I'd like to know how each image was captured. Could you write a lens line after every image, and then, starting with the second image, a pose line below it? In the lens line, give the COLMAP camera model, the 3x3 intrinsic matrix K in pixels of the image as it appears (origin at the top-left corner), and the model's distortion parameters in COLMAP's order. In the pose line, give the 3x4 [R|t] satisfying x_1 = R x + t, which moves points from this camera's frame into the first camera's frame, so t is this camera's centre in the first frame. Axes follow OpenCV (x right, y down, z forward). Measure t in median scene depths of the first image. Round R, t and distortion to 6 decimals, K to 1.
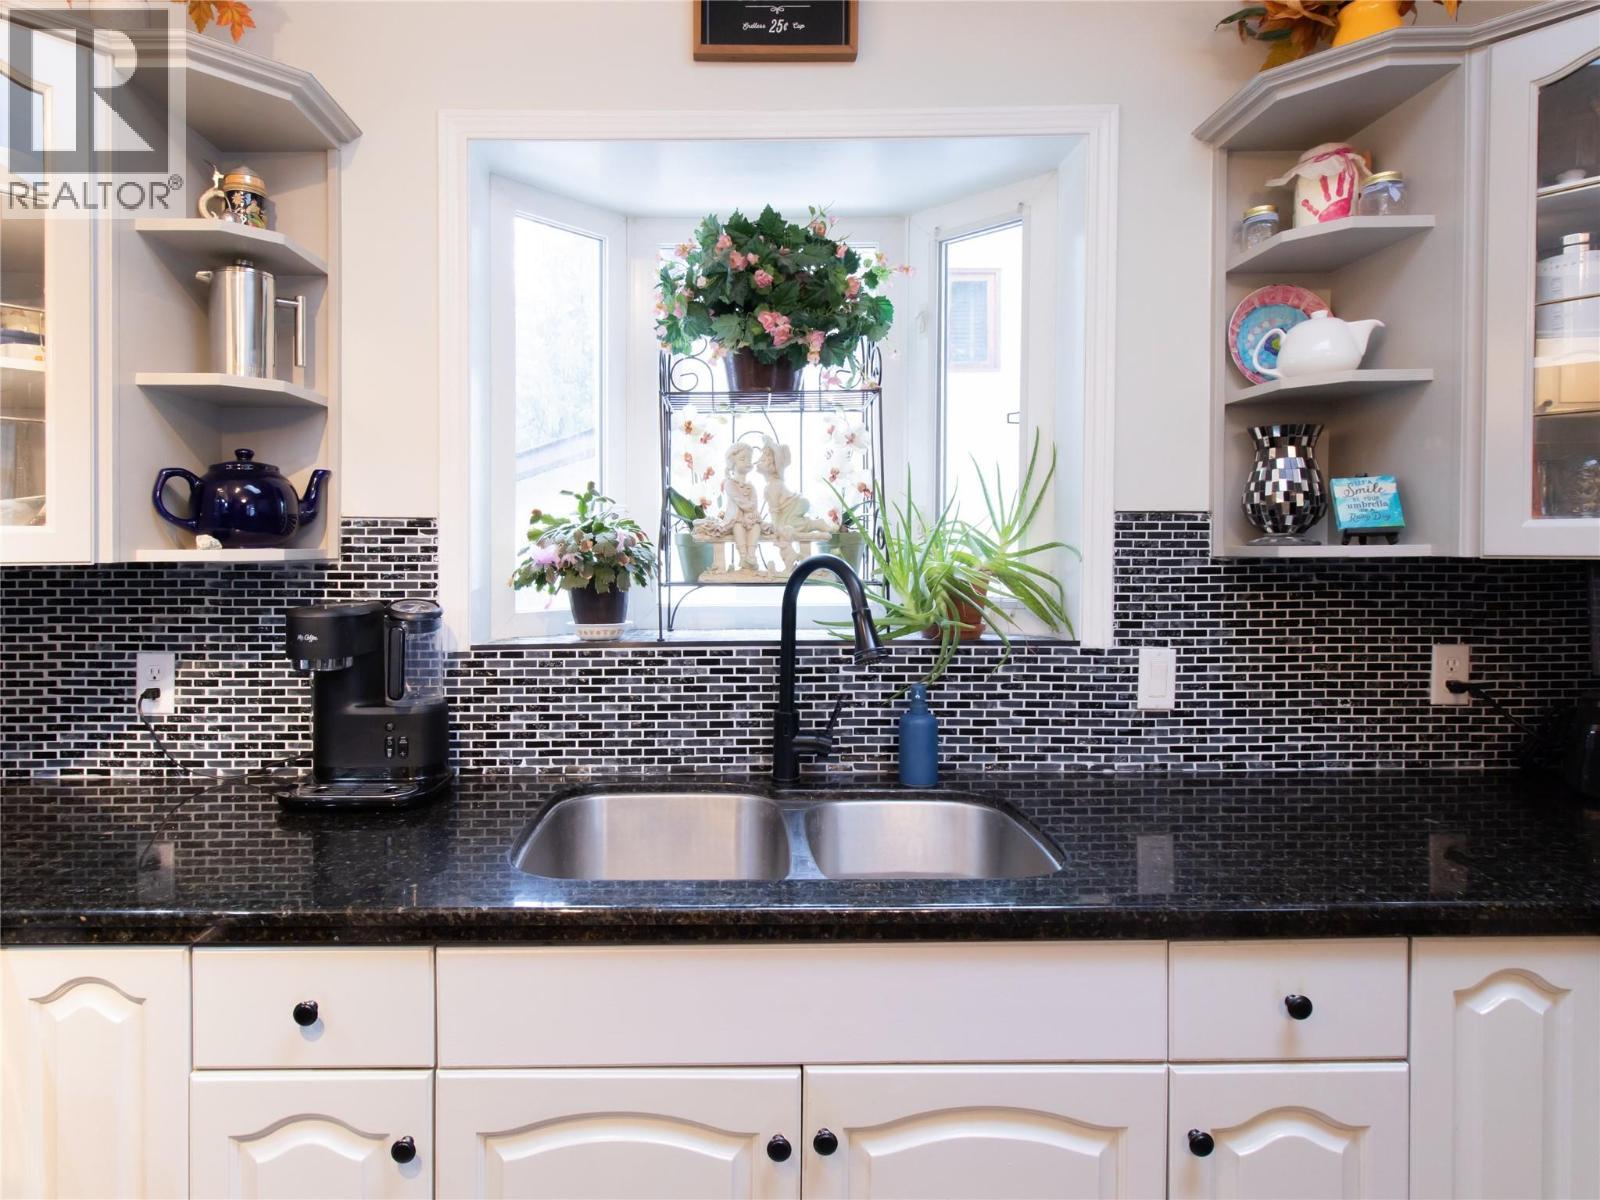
lens RADIAL K [[1005.6, 0, 800.3], [0, 1005.6, 552.2], [0, 0, 1]] dist [-0.001254, -0.000612]
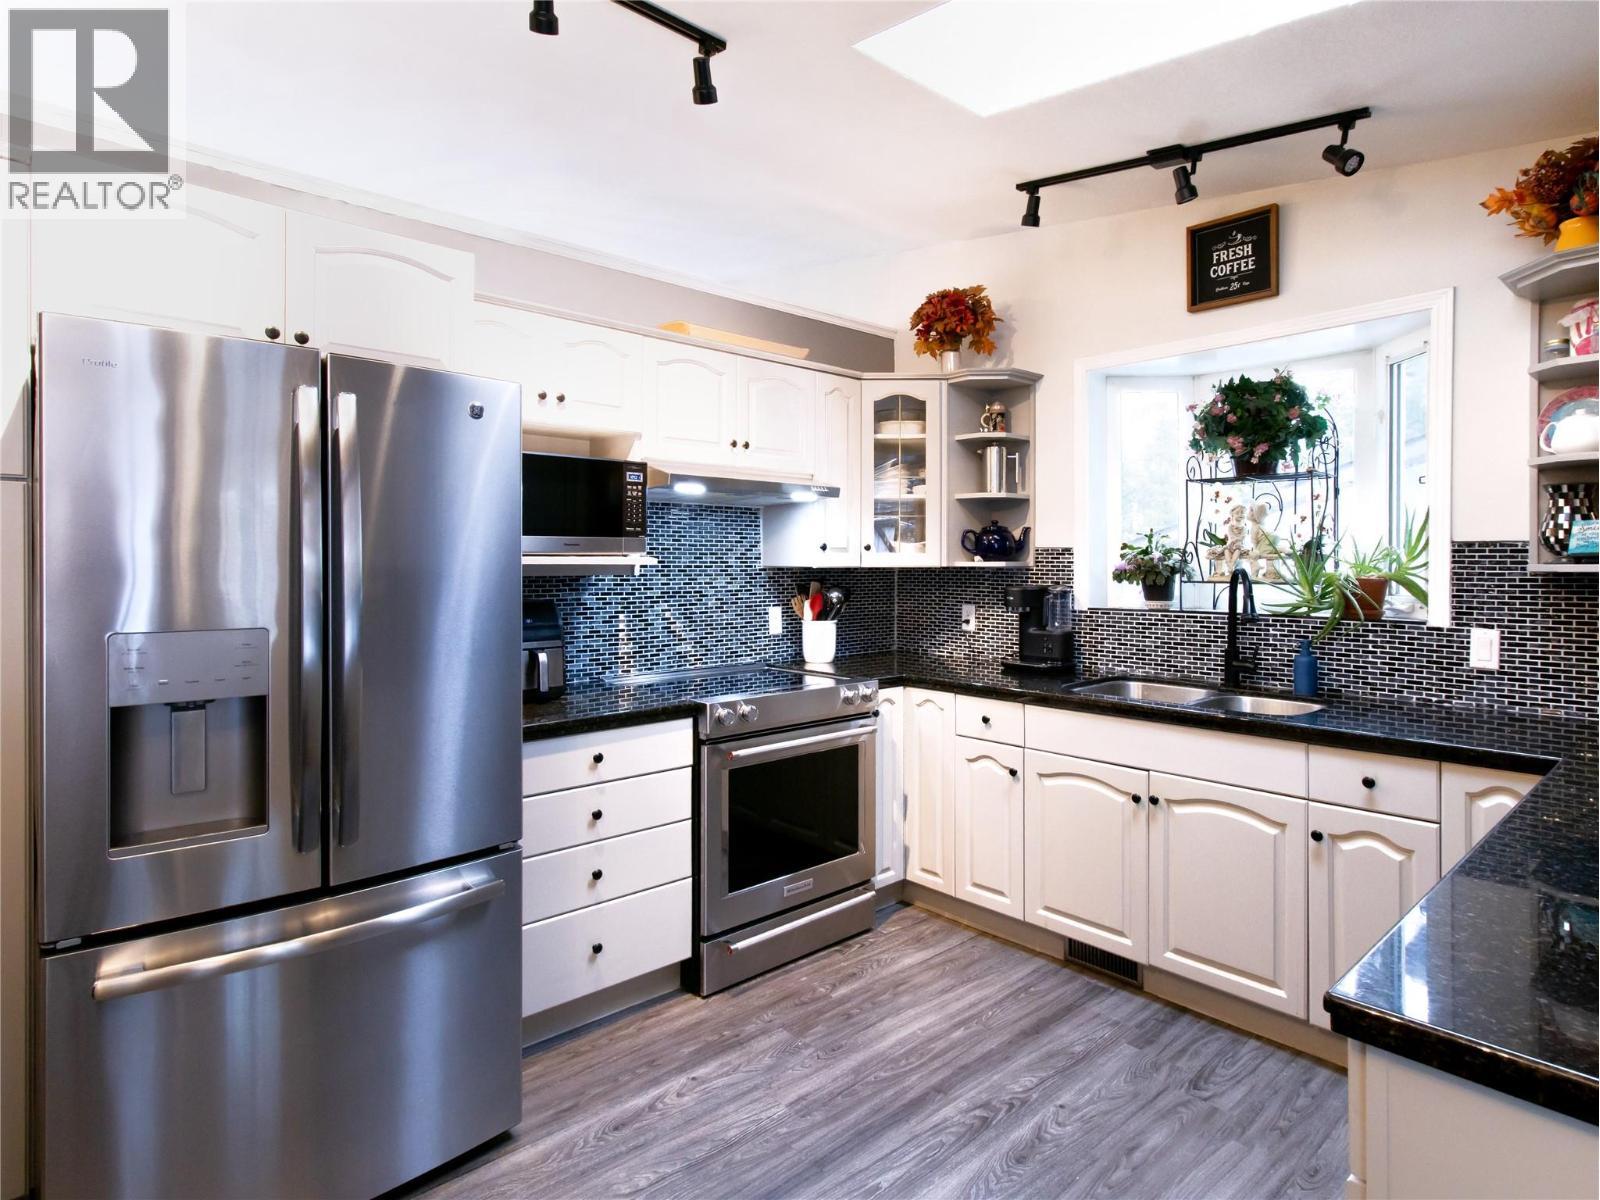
lens RADIAL K [[867.3, 0, 802.5], [0, 867.3, 560.5], [0, 0, 1]] dist [-0.001234, -0.000266]
pose [[0.660599, 0.005734, -0.750717, 0.662703], [-0.007728, 0.999970, 0.000837, -0.004129], [0.750699, 0.005249, 0.660623, -0.678324]]
